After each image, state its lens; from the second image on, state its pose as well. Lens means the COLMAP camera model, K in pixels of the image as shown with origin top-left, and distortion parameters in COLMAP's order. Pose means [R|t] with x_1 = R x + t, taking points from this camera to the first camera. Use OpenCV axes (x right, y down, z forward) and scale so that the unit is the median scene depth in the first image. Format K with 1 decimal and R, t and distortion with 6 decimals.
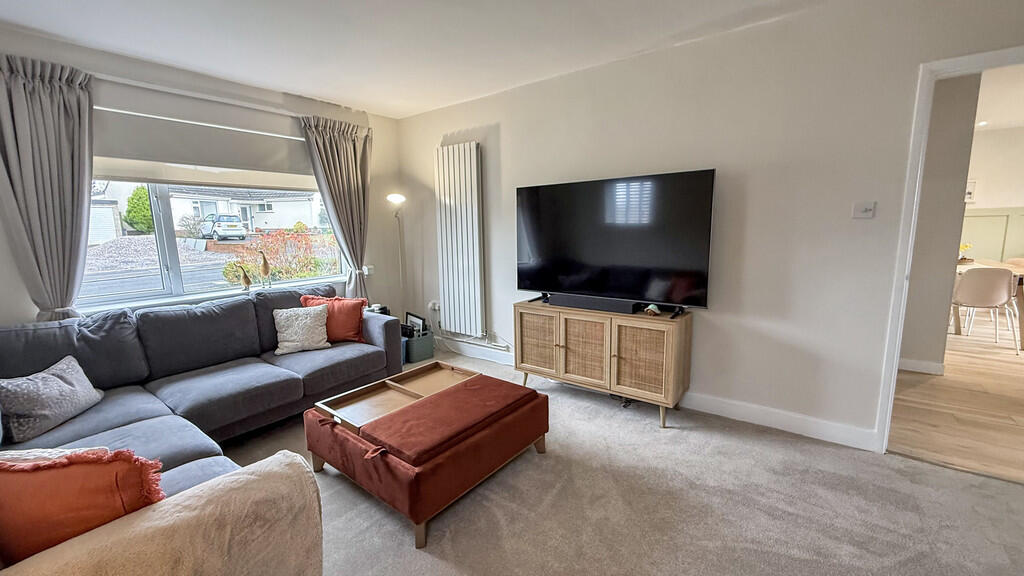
lens RADIAL K [[401.4, 0, 512.0], [0, 401.4, 288.0], [0, 0, 1]] dist [-0.000397, -0.000083]
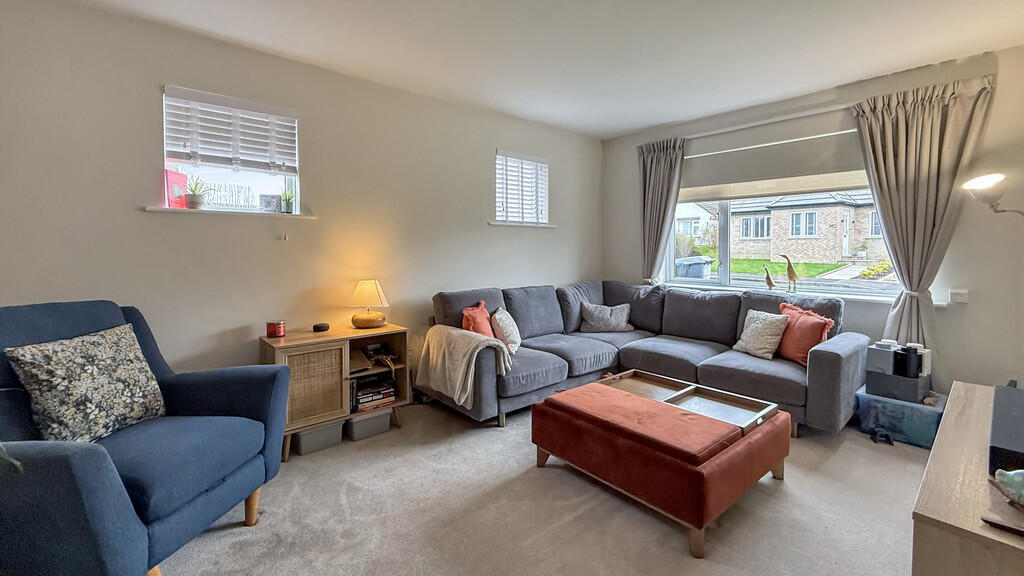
lens RADIAL K [[425.0, 0, 509.8], [0, 425.0, 264.0], [0, 0, 1]] dist [0.000153, 0.000070]
pose [[-0.190069, 0.057805, -0.980068, 0.554950], [-0.148190, 0.985139, 0.086843, -0.059611], [0.970522, 0.161742, -0.178678, 0.512307]]
